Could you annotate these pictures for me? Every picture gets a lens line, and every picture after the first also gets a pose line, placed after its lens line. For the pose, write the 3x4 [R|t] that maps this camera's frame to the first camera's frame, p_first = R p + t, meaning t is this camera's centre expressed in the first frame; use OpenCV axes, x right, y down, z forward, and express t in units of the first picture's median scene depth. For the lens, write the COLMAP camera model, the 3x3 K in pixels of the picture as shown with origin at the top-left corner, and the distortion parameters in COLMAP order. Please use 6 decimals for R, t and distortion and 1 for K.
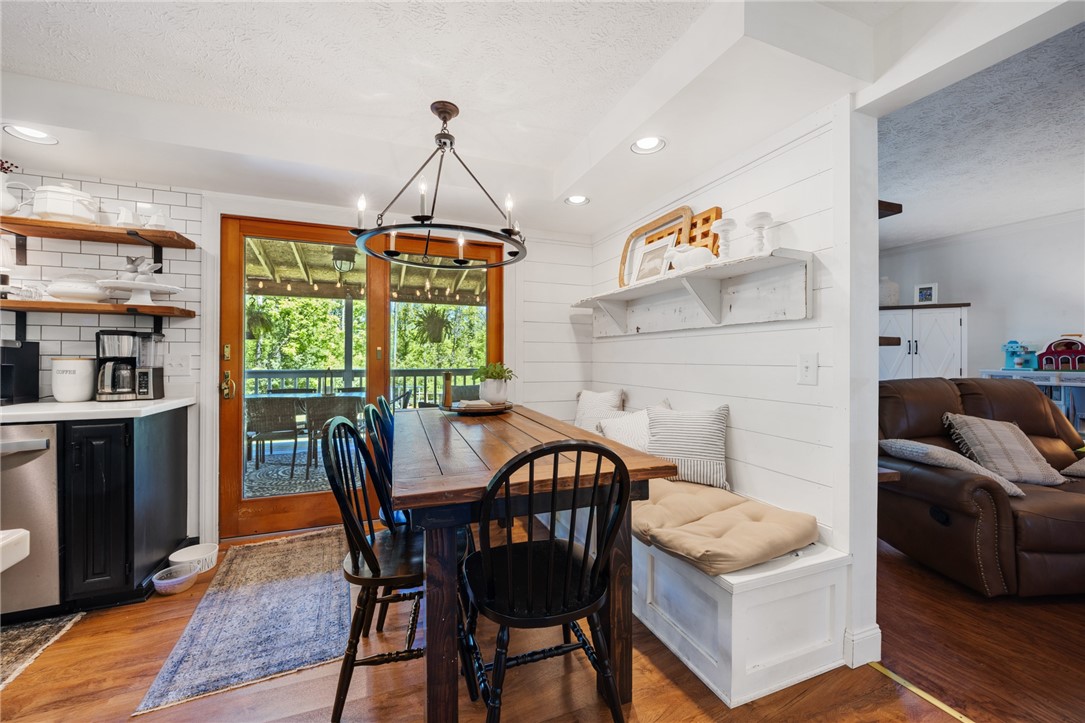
lens RADIAL K [[428.8, 0, 541.7], [0, 428.8, 357.6], [0, 0, 1]] dist [-0.000253, 0.000281]
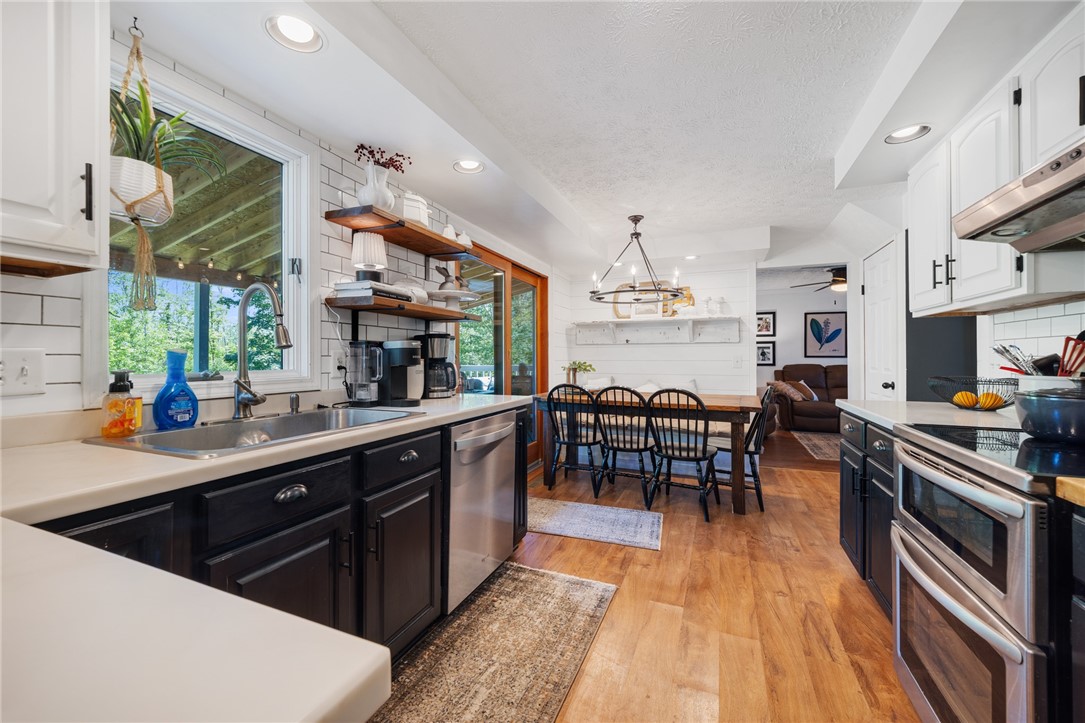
lens RADIAL K [[430.0, 0, 535.2], [0, 430.0, 355.1], [0, 0, 1]] dist [-0.000417, -0.000187]
pose [[0.700770, 0.001119, 0.713386, -1.619245], [0.000959, 0.999996, -0.002511, -0.006037], [-0.713386, 0.002444, 0.700767, 0.046646]]
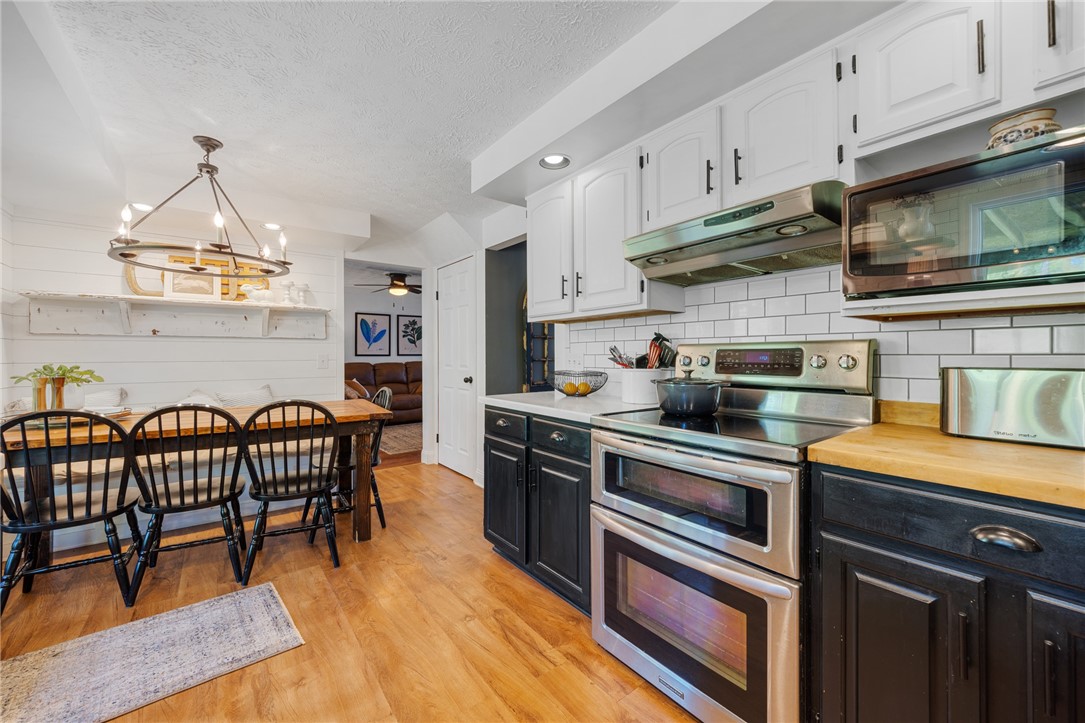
lens RADIAL K [[426.8, 0, 537.9], [0, 426.8, 353.5], [0, 0, 1]] dist [0.000586, -0.000073]
pose [[-0.272061, 0.002013, 0.962278, -1.422289], [0.001245, 0.999998, -0.001740, -0.006638], [-0.962279, 0.000725, -0.272063, 0.416636]]
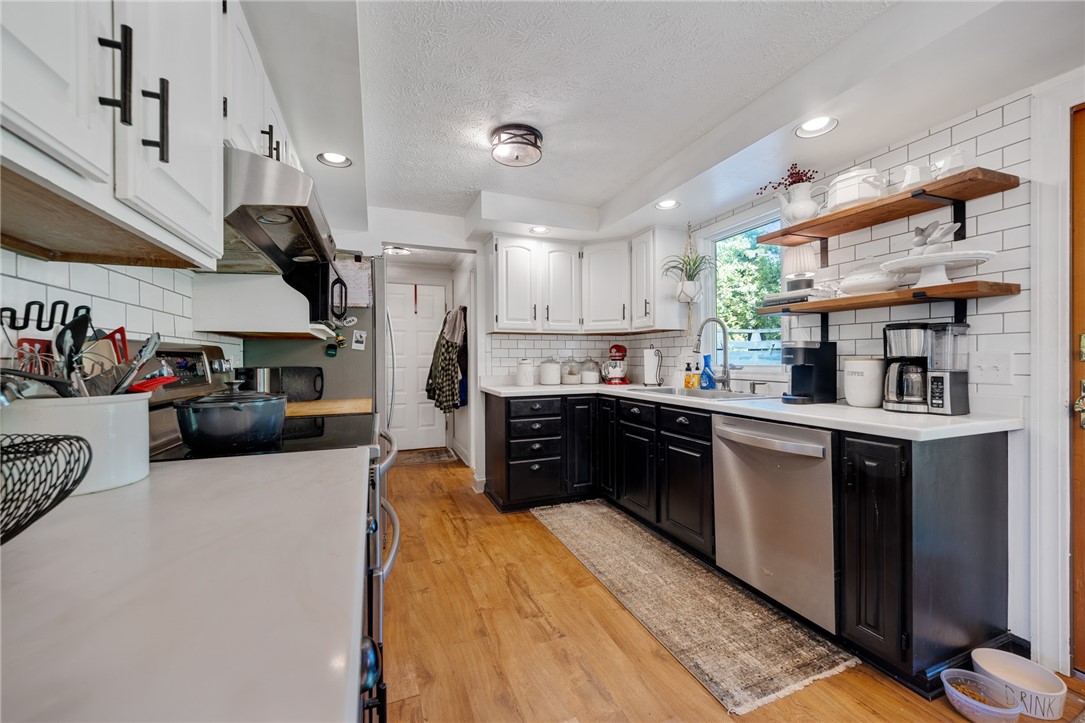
lens RADIAL K [[421.1, 0, 542.5], [0, 421.1, 361.5], [0, 0, 1]] dist [-0.001459, -0.000701]
pose [[0.003687, 0.003692, -0.999986, -0.208043], [0.007169, 0.999967, 0.003719, -0.000302], [0.999968, -0.007182, 0.003660, 0.319942]]
